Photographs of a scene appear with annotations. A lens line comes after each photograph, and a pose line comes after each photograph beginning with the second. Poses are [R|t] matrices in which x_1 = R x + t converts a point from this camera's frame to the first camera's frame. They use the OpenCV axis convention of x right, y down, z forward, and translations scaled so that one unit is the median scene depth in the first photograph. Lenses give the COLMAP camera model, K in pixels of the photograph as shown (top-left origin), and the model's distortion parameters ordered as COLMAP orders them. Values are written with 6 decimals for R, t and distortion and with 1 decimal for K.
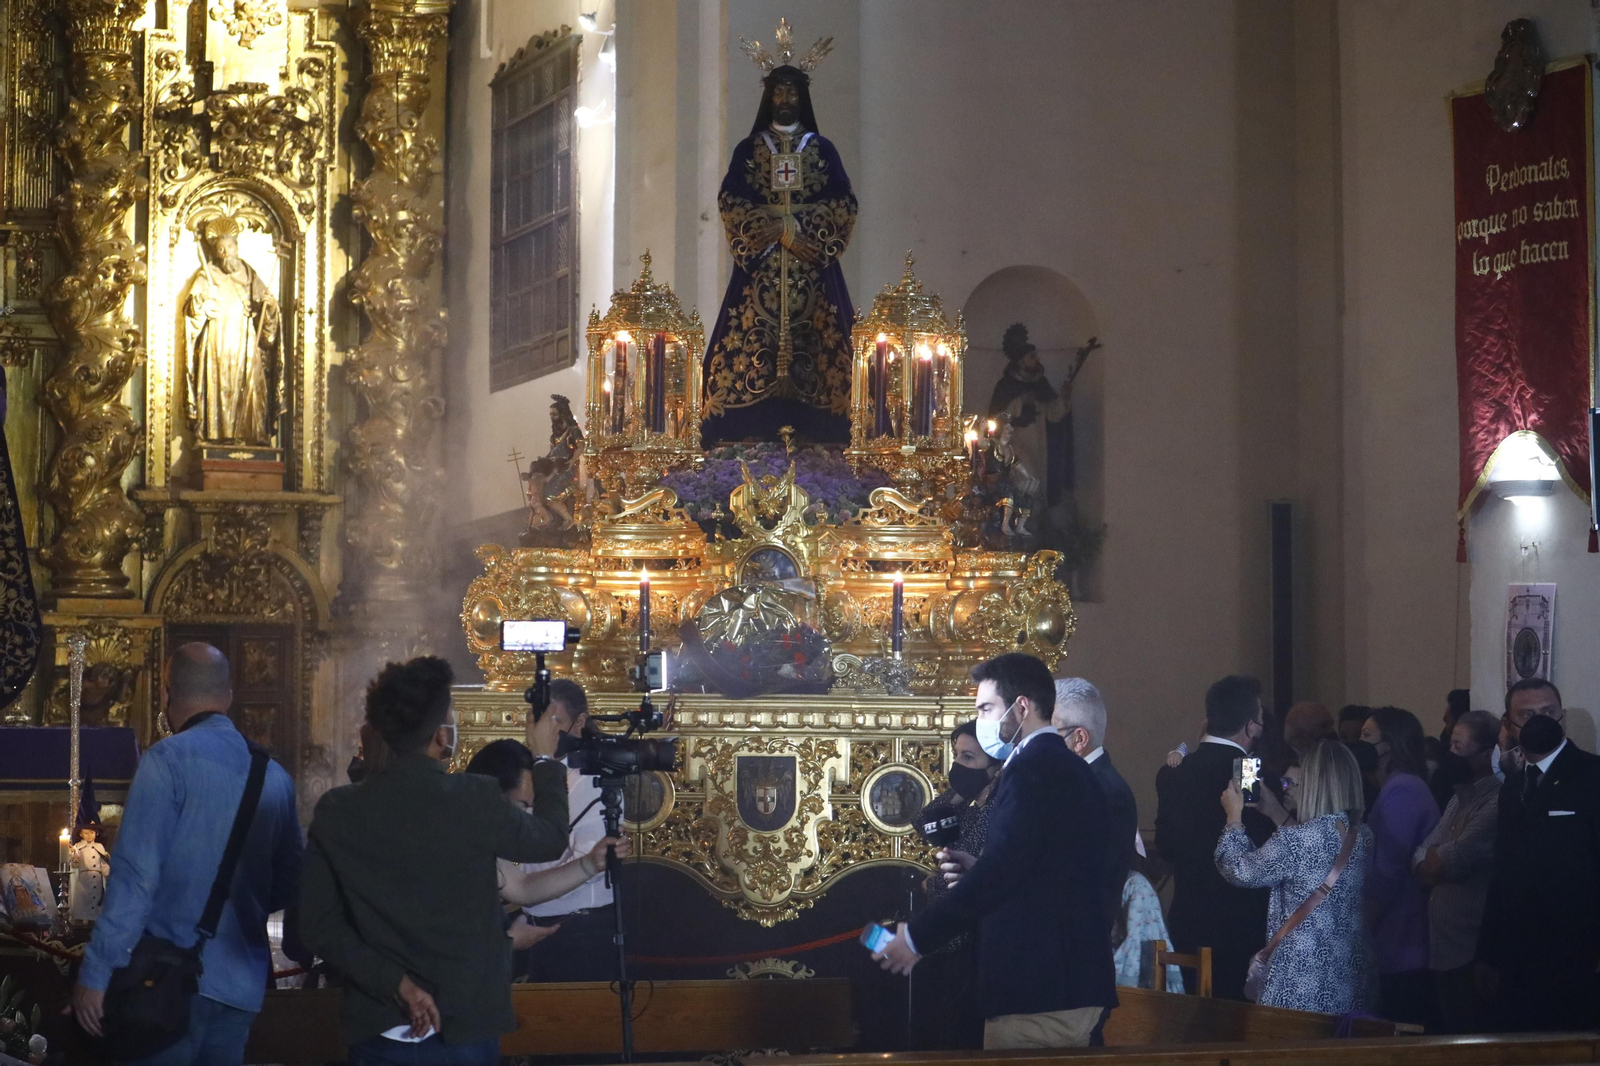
lens RADIAL K [[3626.4, 0, 800.0], [0, 3626.4, 533.0], [0, 0, 1]] dist [-0.115813, -0.364249]
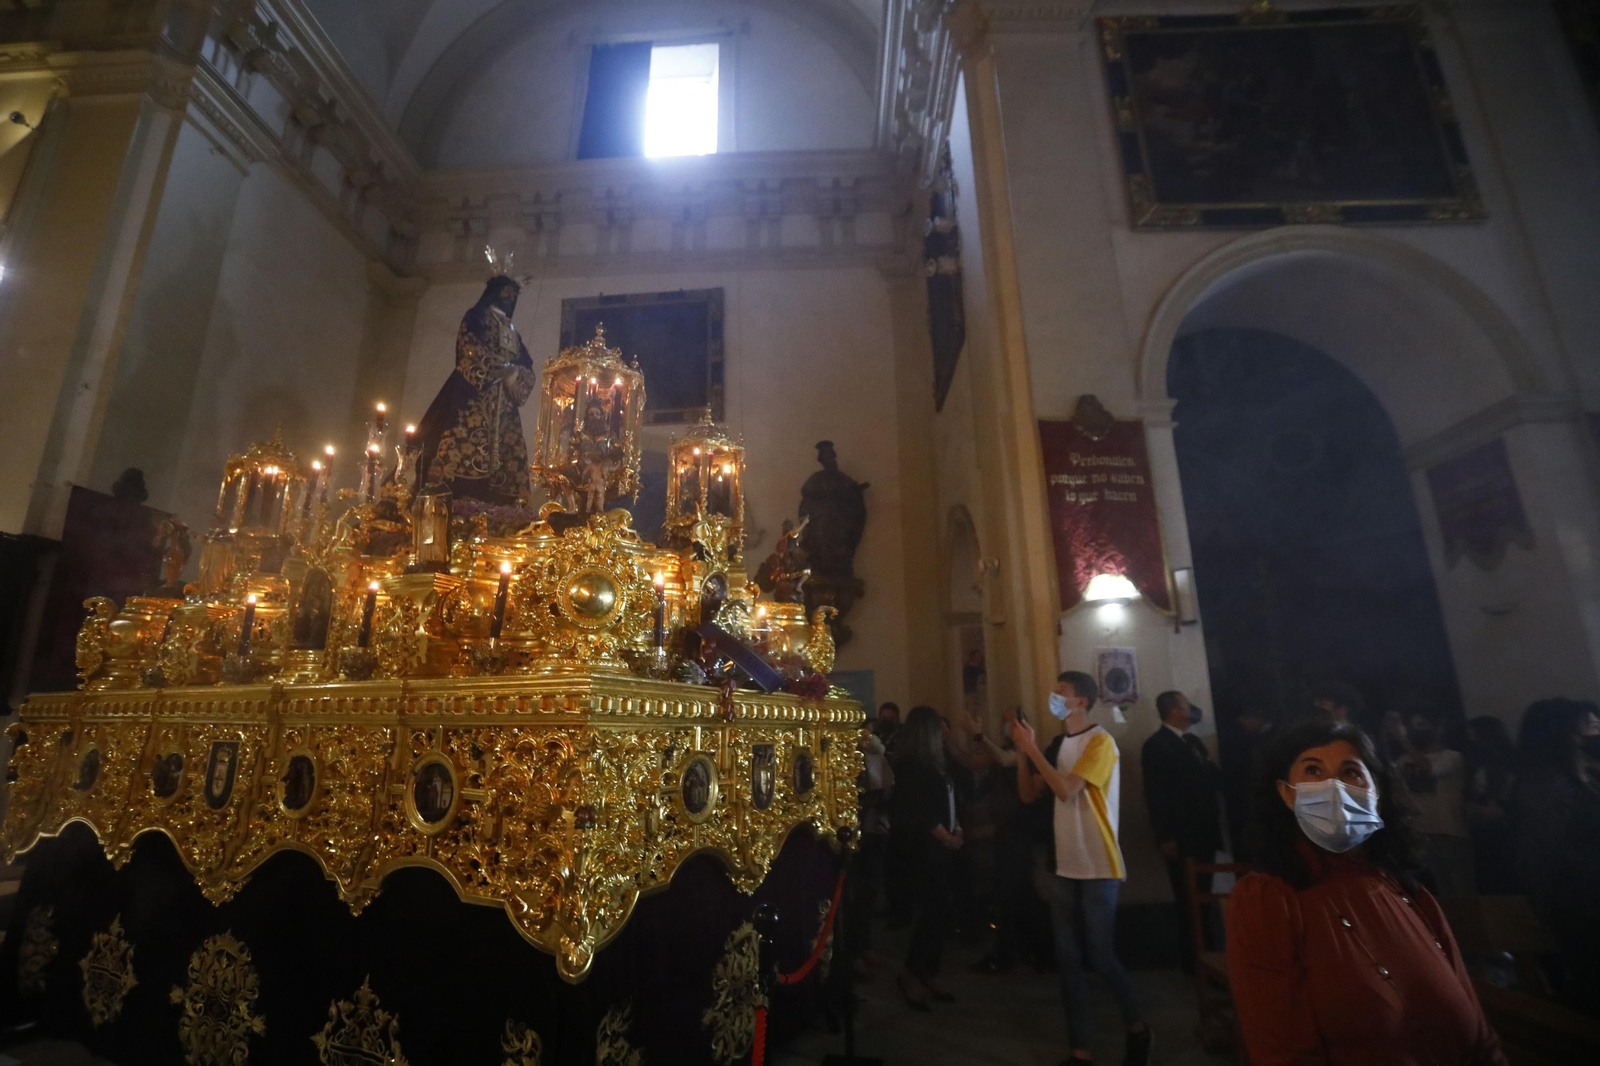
lens RADIAL K [[735.7, 0, 790.1], [0, 735.7, 537.3], [0, 0, 1]] dist [-0.074002, 0.029128]
pose [[0.411394, 0.223750, 0.883567, -0.136695], [-0.045495, 0.973233, -0.225273, 0.028987], [-0.910321, 0.052478, 0.410562, 0.522316]]
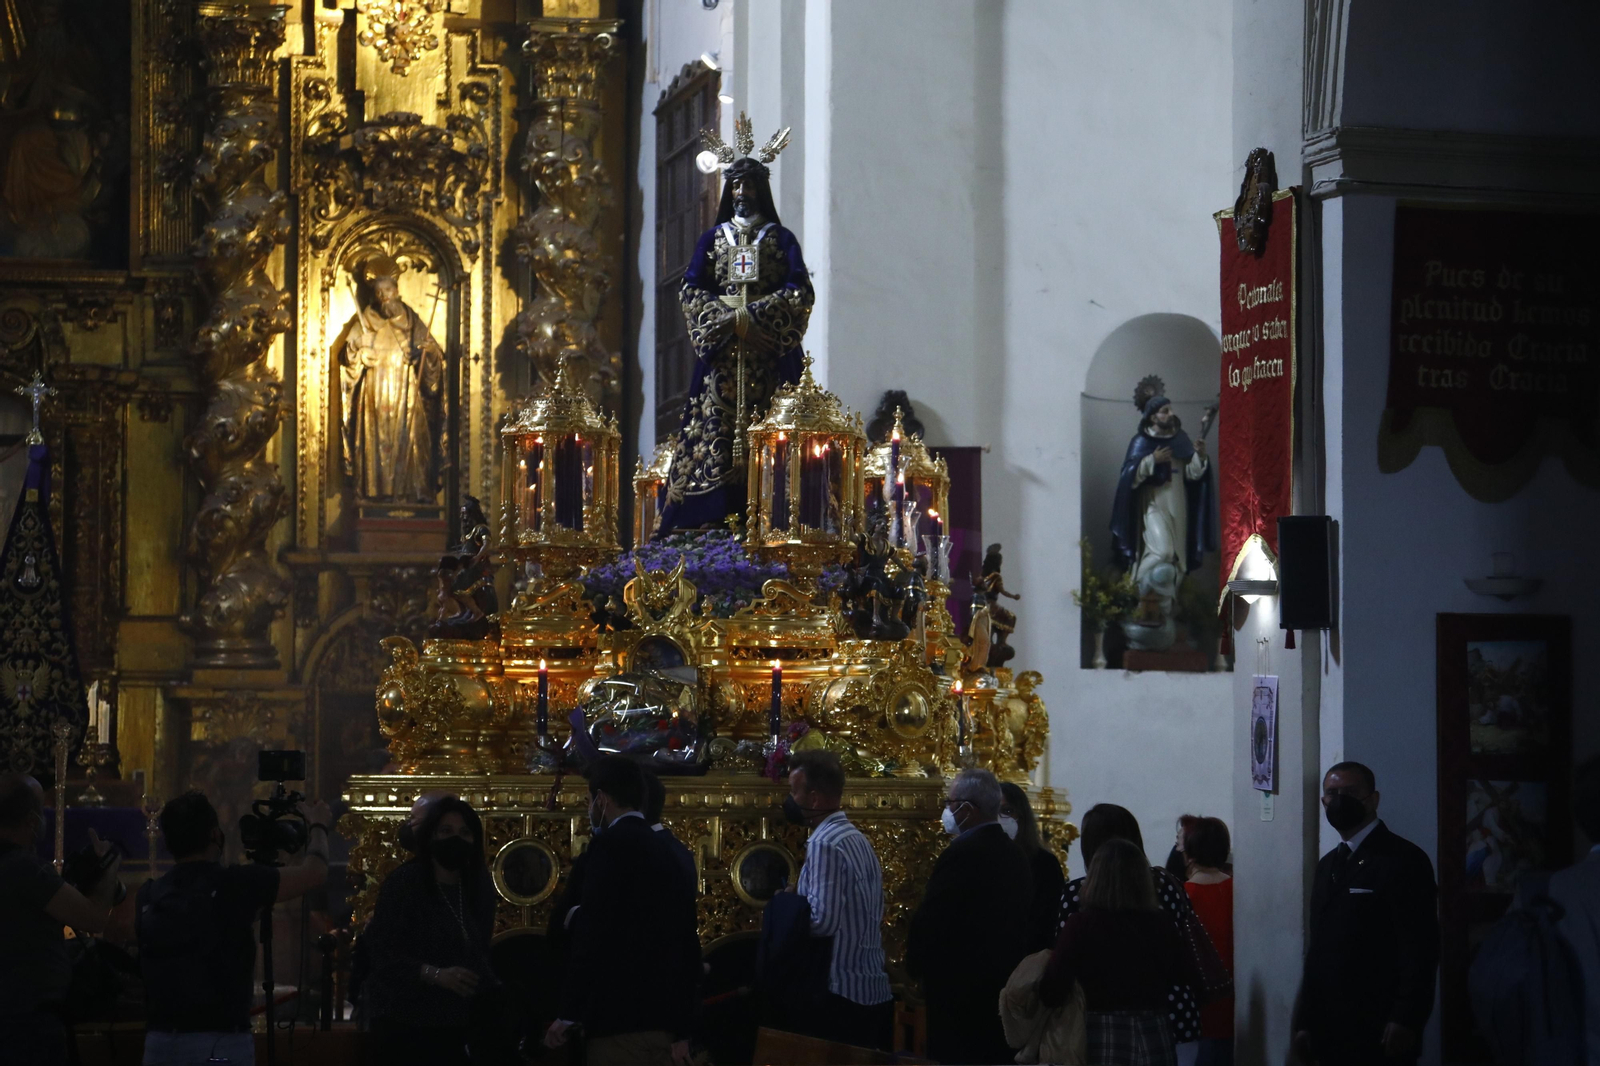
lens RADIAL K [[4912.9, 0, 800.0], [0, 4912.9, 533.0], [0, 0, 1]] dist [0.377216, -0.418824]
pose [[0.986699, -0.008538, -0.162332, 0.159988], [0.008466, 0.999964, -0.001134, -0.014735], [0.162335, -0.000256, 0.986736, -0.249051]]
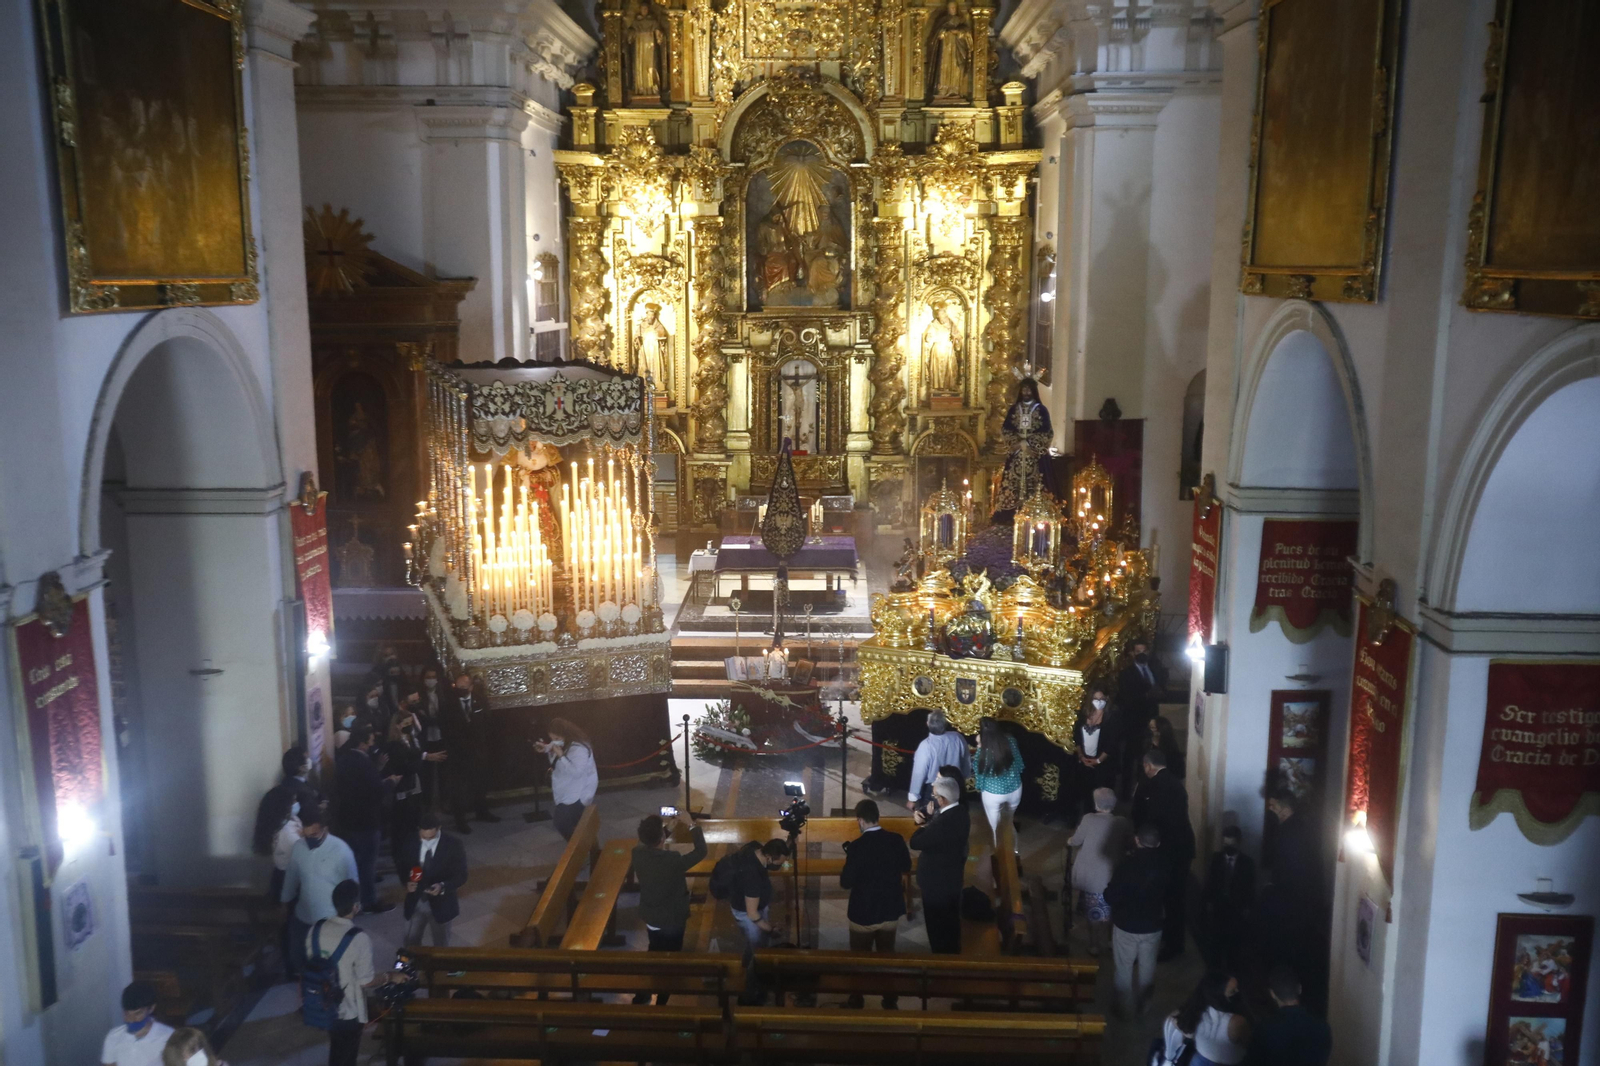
lens RADIAL K [[1467.5, 0, 780.2], [0, 1467.5, 535.0], [0, 0, 1]] dist [-0.008541, 0.000770]
pose [[0.912343, 0.069700, -0.403450, 0.181081], [0.030520, 0.971083, 0.236782, -0.186642], [0.408287, -0.228340, 0.883834, -0.019605]]
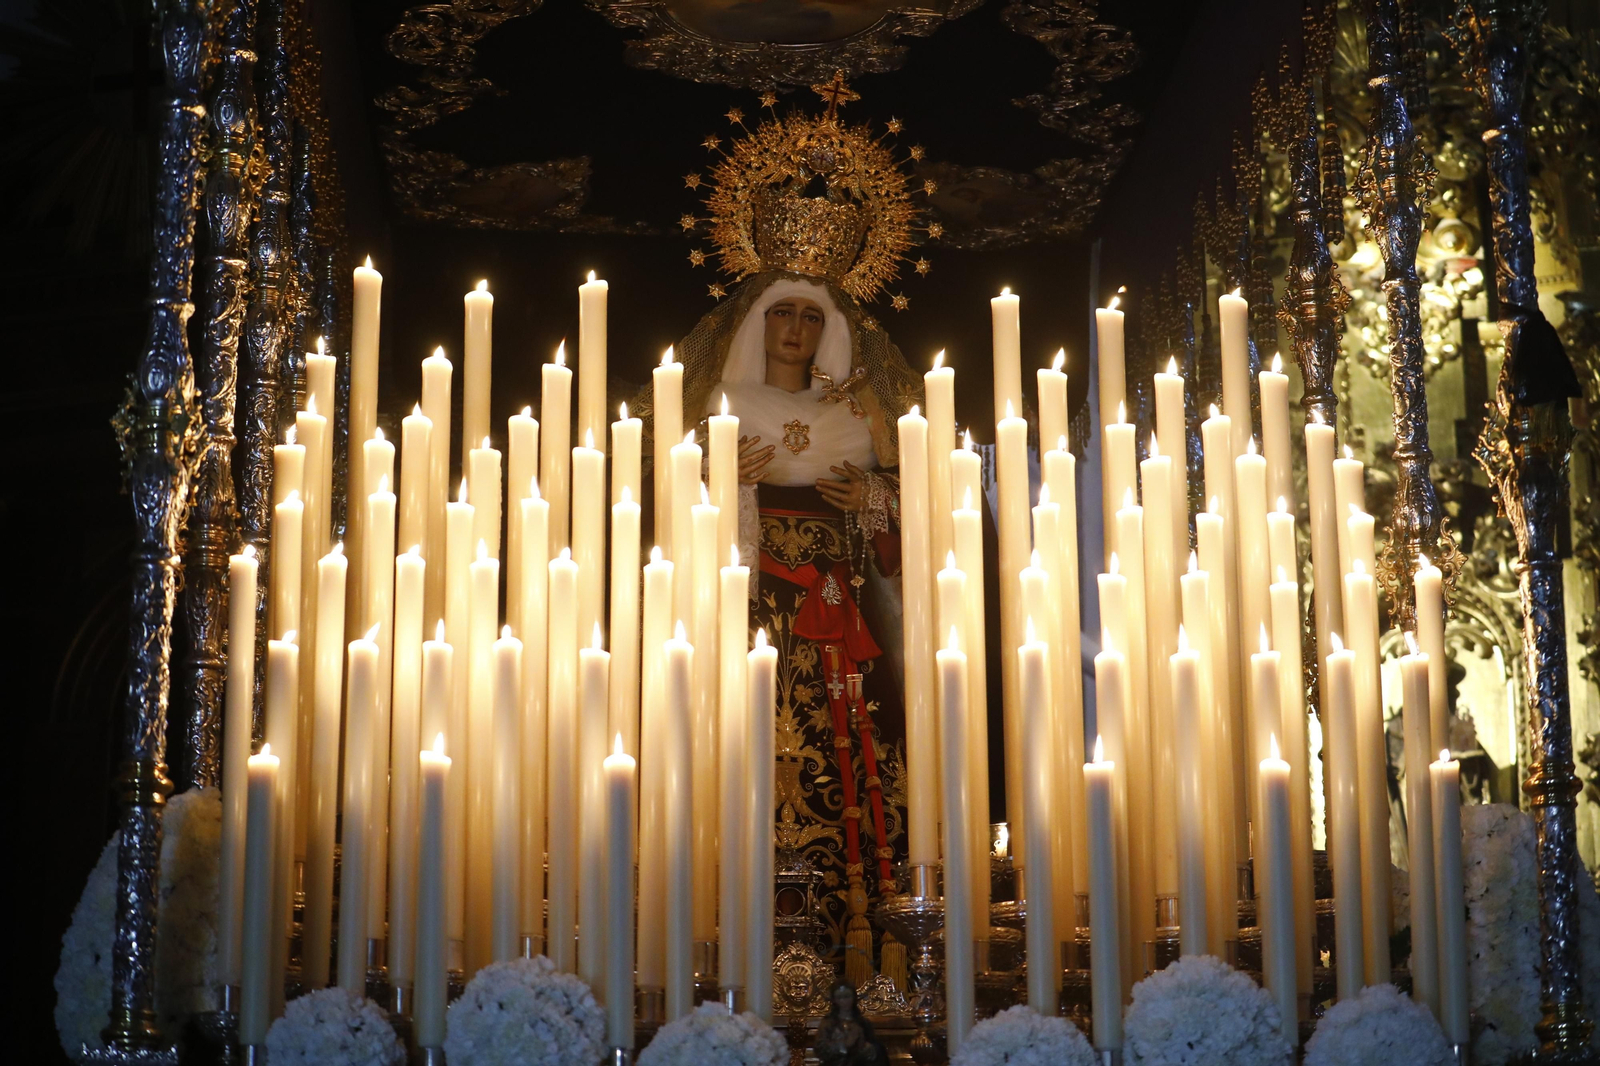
lens RADIAL K [[3200.2, 0, 772.5], [0, 3200.2, 533.9], [0, 0, 1]] dist [-0.258685, -0.226294]
pose [[0.767610, -0.168466, -0.618380, -0.065726], [0.037014, 0.974878, -0.219642, 0.019931], [0.639847, 0.145711, 0.754562, 0.384739]]
